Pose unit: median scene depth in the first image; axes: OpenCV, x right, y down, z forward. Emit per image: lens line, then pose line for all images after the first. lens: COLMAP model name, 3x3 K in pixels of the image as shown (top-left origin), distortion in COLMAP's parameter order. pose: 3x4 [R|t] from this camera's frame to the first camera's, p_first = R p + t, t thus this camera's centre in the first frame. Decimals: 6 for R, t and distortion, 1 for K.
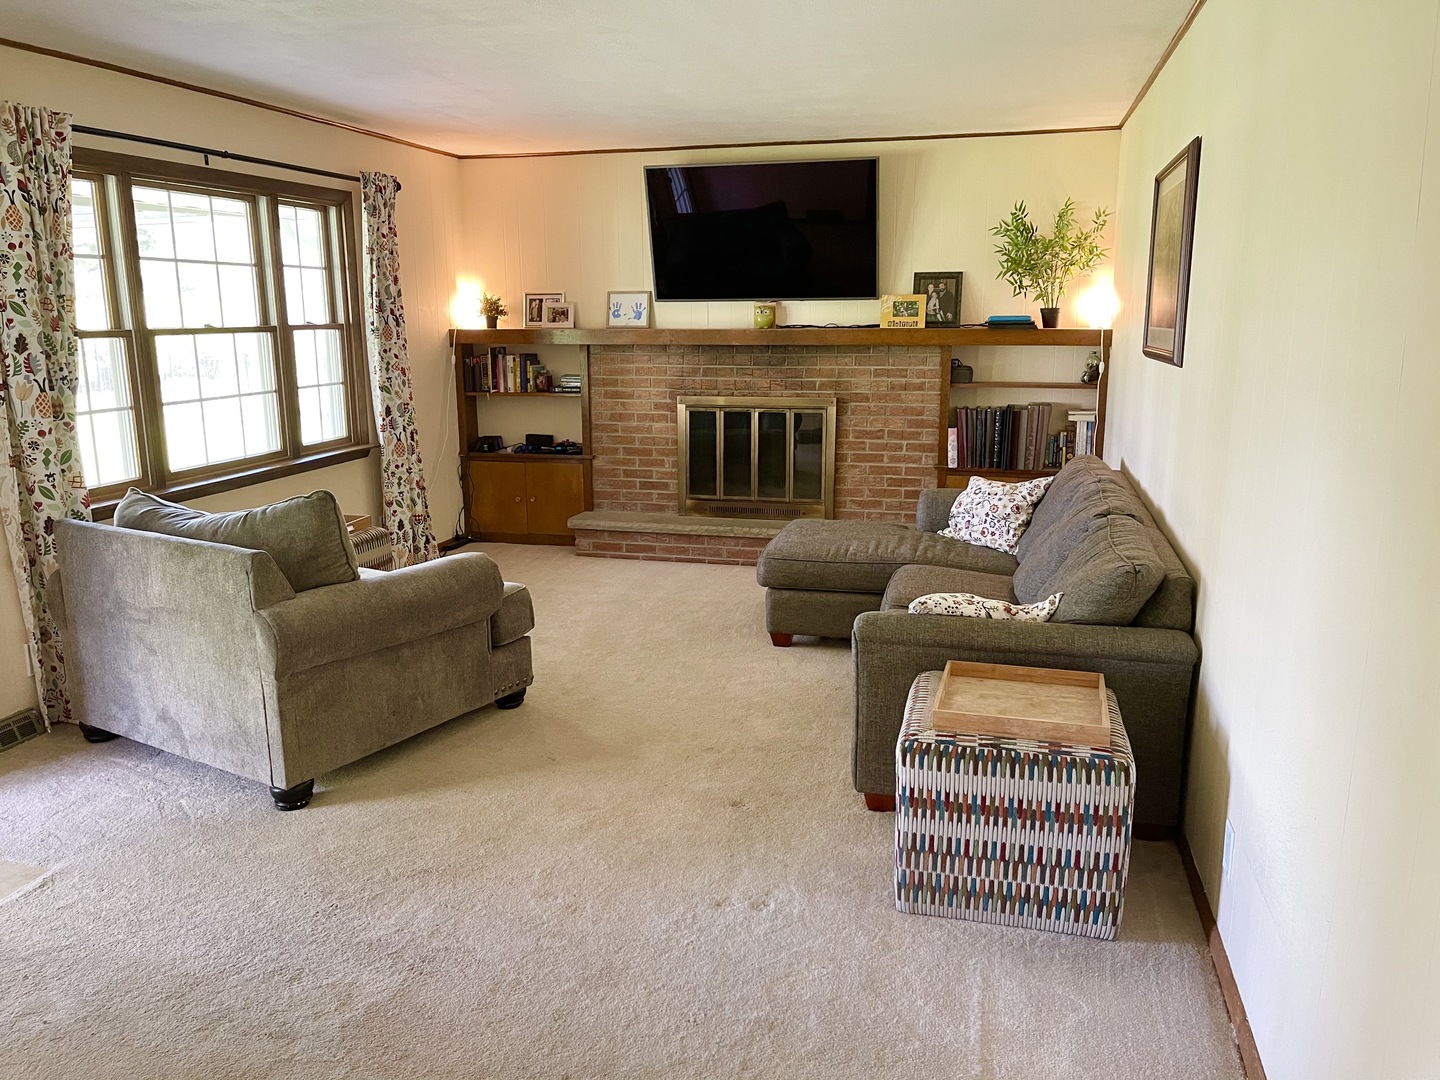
lens RADIAL K [[1095.0, 0, 719.3], [0, 1095.0, 548.1], [0, 0, 1]] dist [0.057912, -0.059479]
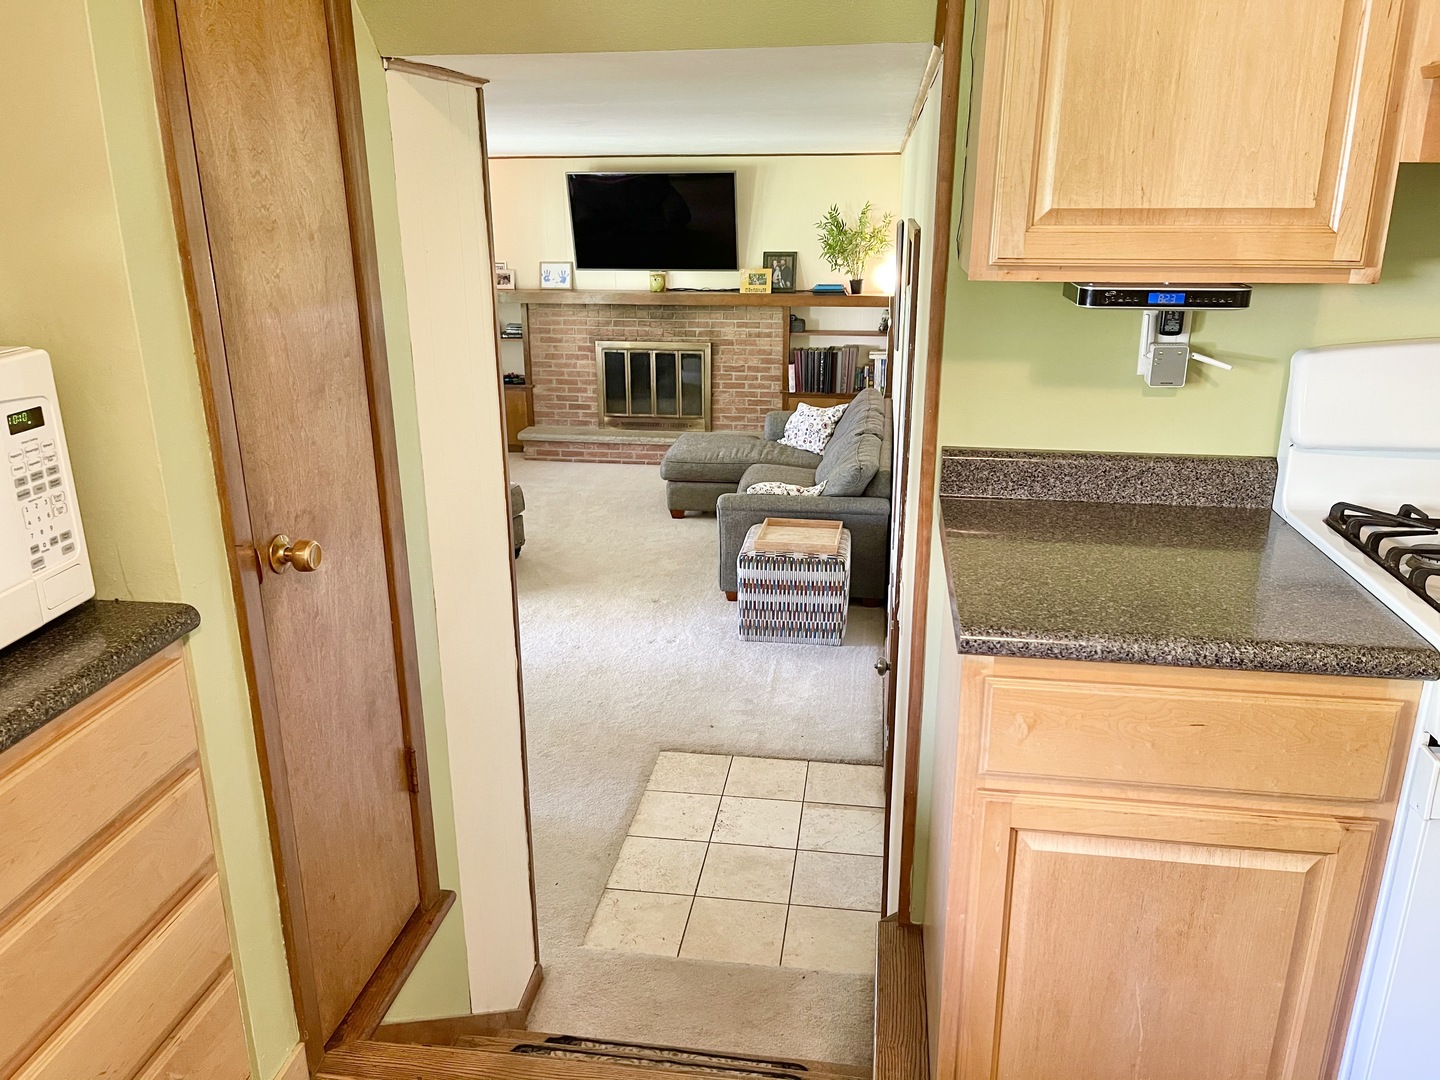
lens RADIAL K [[1095.0, 0, 711.6], [0, 1095.0, 548.9], [0, 0, 1]] dist [0.057912, -0.059479]
pose [[0.995234, -0.033240, 0.091680, -0.034730], [0.023618, 0.994285, 0.104111, -0.024683], [-0.094617, -0.101449, 0.990331, -0.491175]]
